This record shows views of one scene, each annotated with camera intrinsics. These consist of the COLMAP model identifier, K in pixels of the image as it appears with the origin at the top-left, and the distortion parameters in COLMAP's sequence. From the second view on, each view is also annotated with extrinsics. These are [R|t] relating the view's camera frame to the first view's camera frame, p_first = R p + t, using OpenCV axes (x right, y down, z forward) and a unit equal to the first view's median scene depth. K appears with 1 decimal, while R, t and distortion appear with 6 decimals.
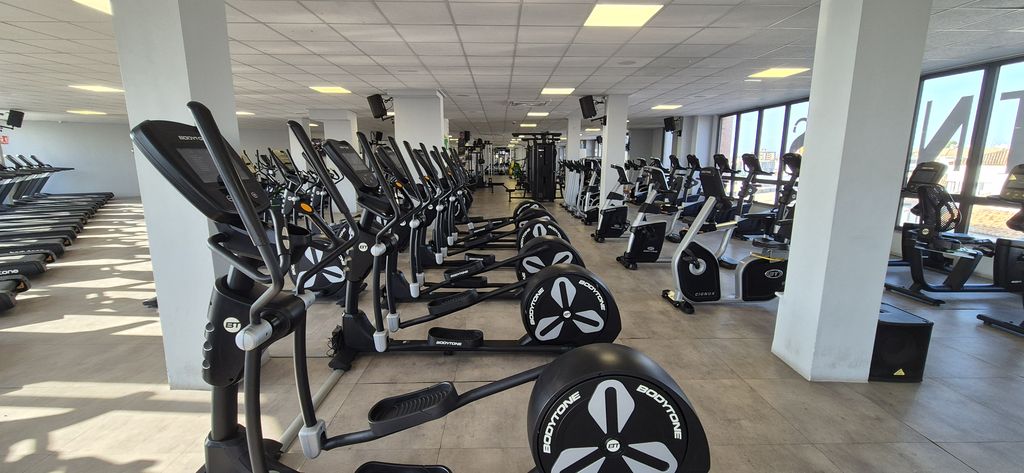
lens RADIAL K [[419.3, 0, 513.3], [0, 419.3, 237.1], [0, 0, 1]] dist [-0.000737, 0.000876]
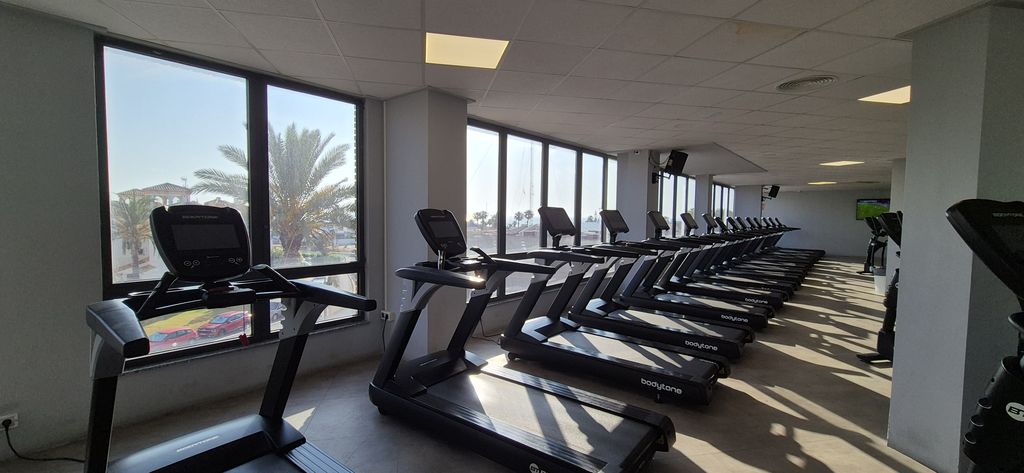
lens RADIAL K [[421.1, 0, 510.7], [0, 421.1, 237.0], [0, 0, 1]] dist [0.001579, 0.000508]
pose [[0.182789, 0.051761, -0.981789, 0.008608], [-0.192998, 0.981072, 0.015791, 0.012118], [0.964023, 0.186597, 0.189319, -0.125722]]
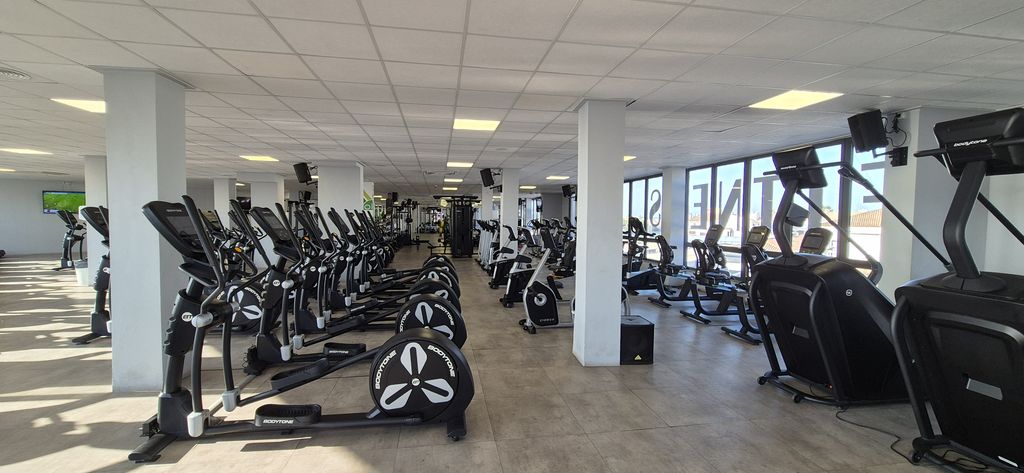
lens RADIAL K [[419.3, 0, 513.3], [0, 419.3, 237.1], [0, 0, 1]] dist [-0.000737, 0.000876]
pose [[0.989294, 0.002085, 0.145924, 0.153239], [0.018056, 0.990467, -0.136562, 0.054766], [-0.144818, 0.137735, 0.979825, -0.352592]]
